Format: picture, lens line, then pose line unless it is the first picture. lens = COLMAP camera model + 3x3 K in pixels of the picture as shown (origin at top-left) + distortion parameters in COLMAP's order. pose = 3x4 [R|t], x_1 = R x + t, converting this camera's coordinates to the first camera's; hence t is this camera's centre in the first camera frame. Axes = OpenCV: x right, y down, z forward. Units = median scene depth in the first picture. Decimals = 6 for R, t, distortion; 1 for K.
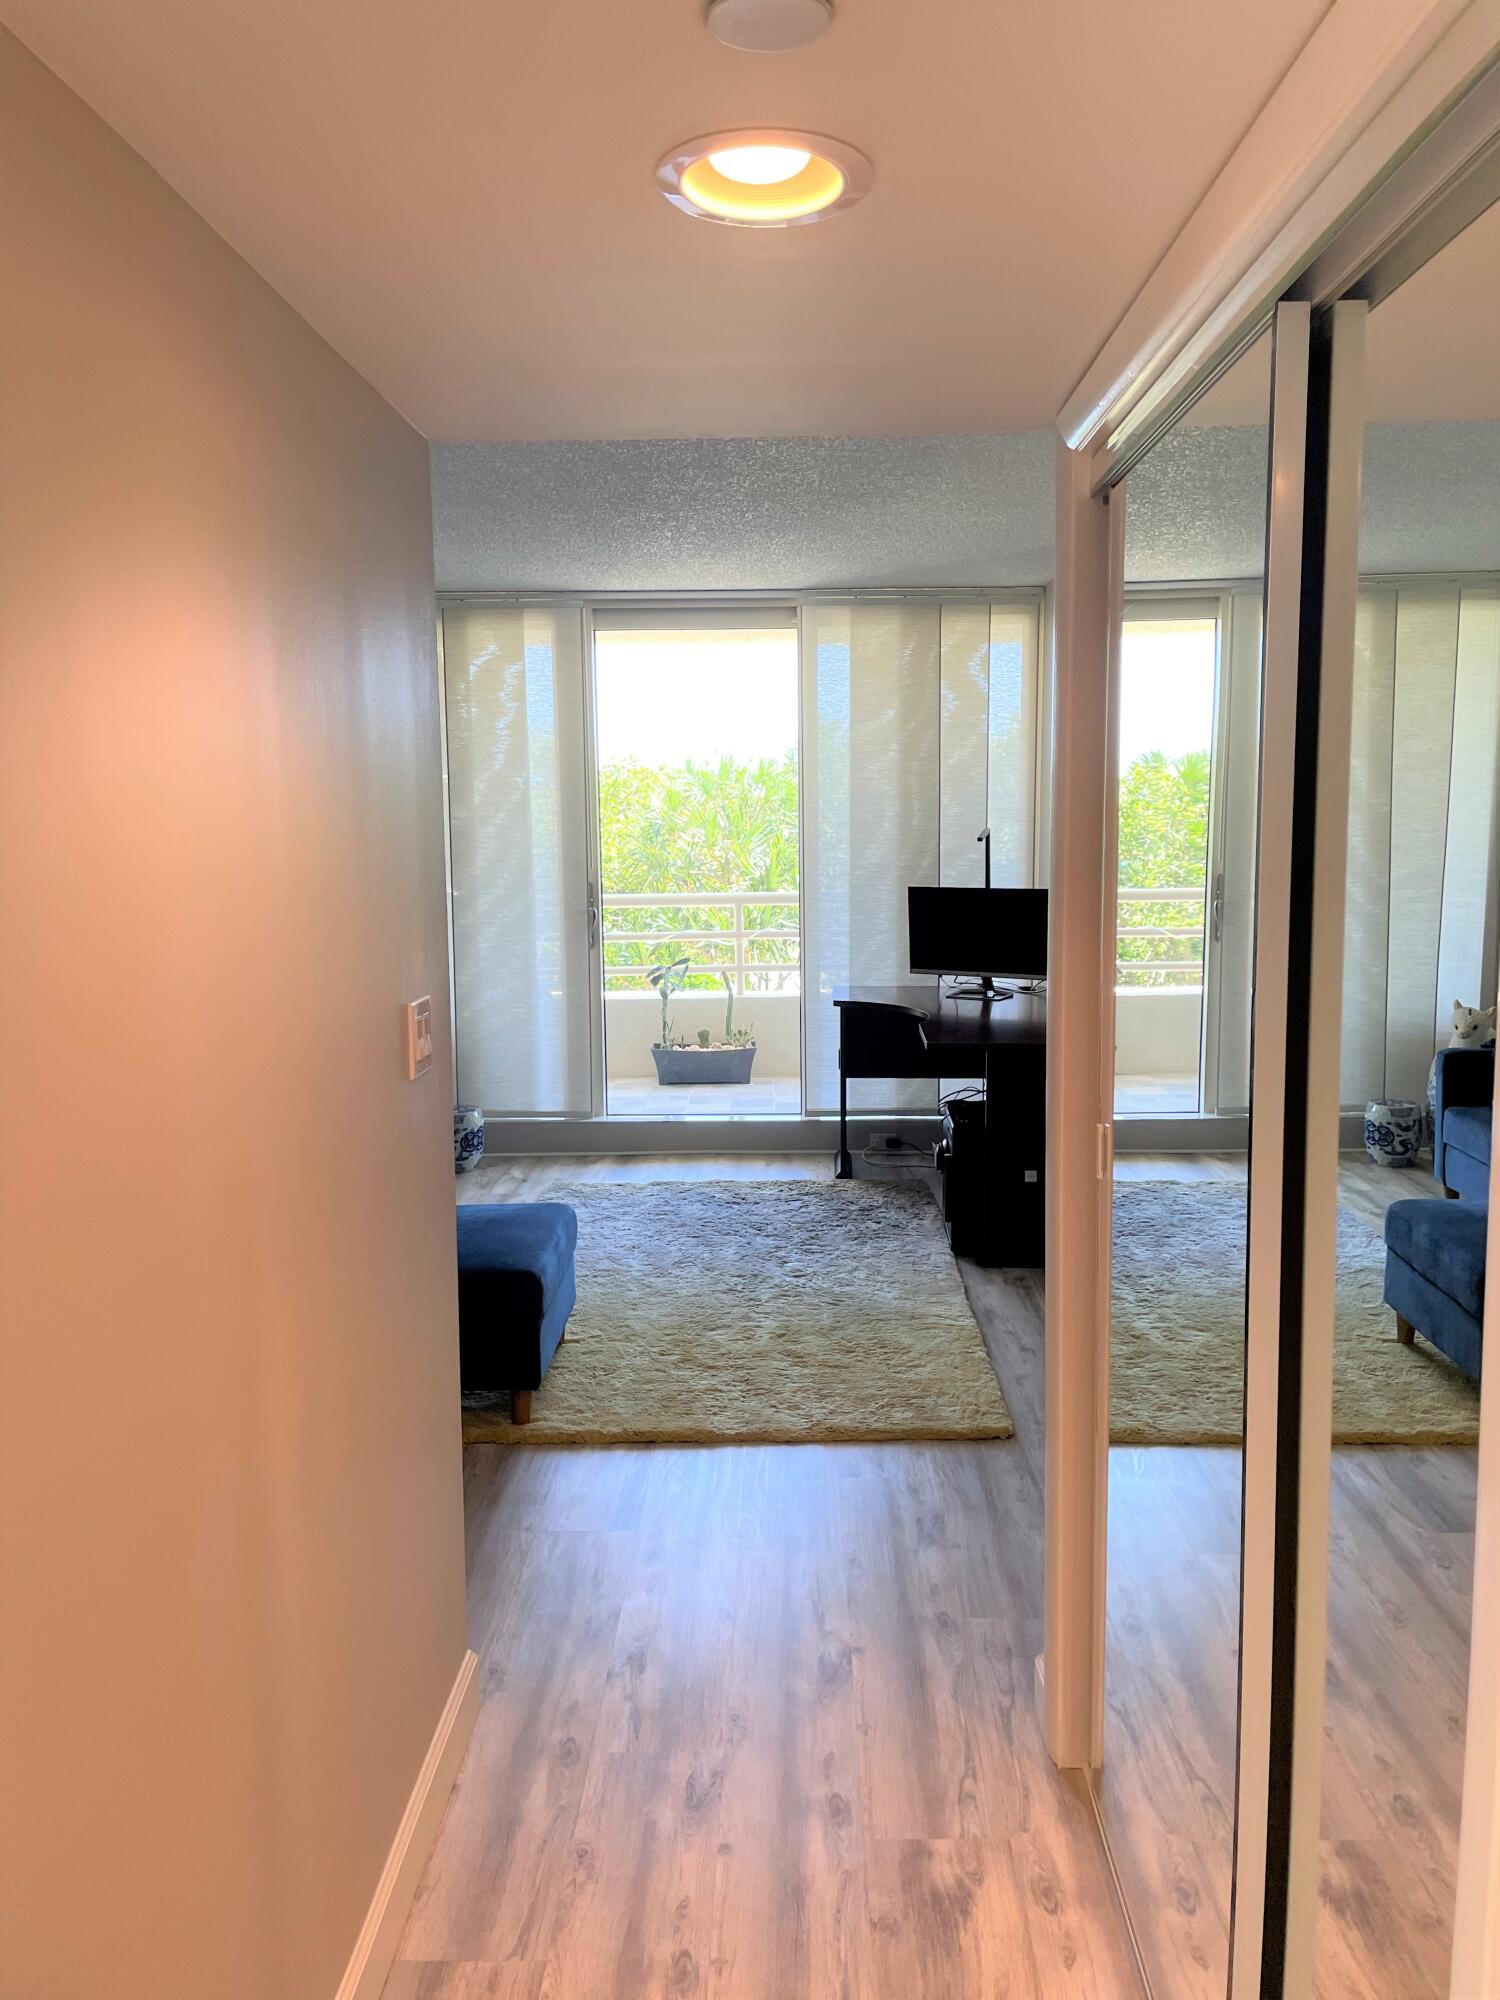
lens RADIAL K [[1515.4, 0, 751.5], [0, 1515.4, 992.5], [0, 0, 1]] dist [0.072924, -0.004715]
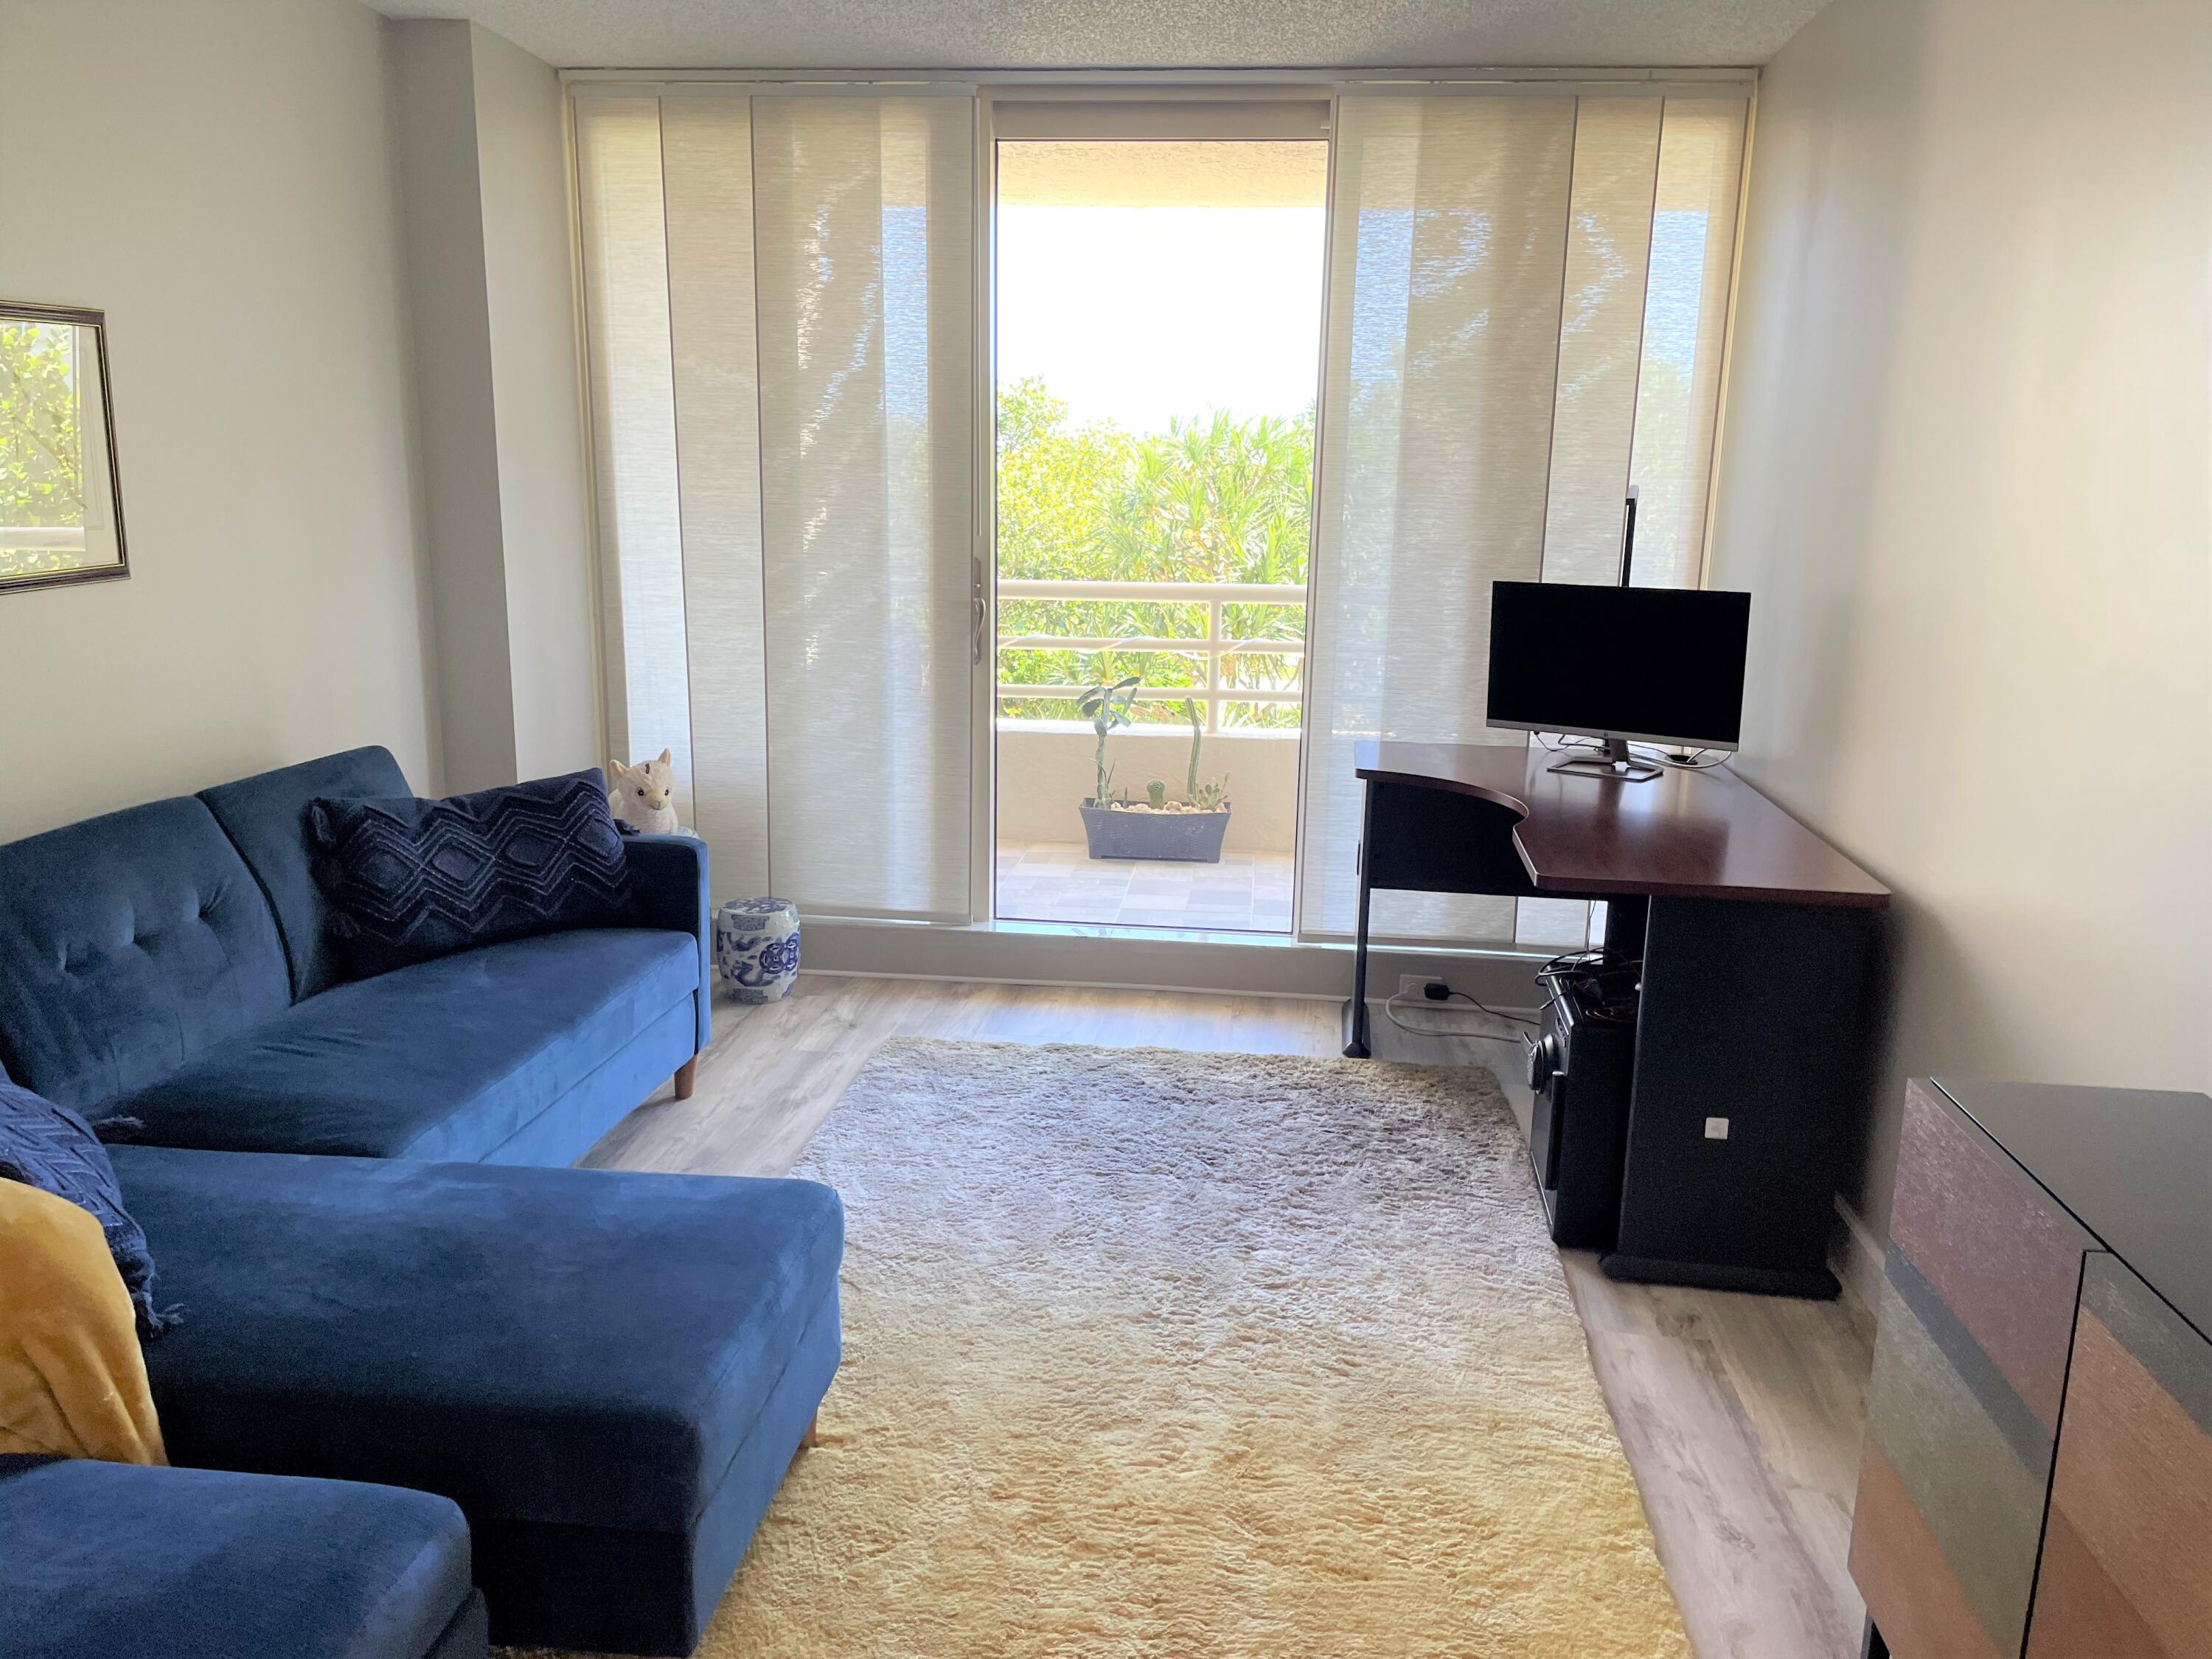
lens RADIAL K [[1676.1, 0, 1121.1], [0, 1676.1, 850.2], [0, 0, 1]] dist [0.072924, -0.004715]
pose [[0.996627, 0.047278, -0.067083, 0.006842], [-0.040997, 0.994905, 0.092108, -0.019130], [0.071096, -0.089047, 0.993487, 0.314206]]
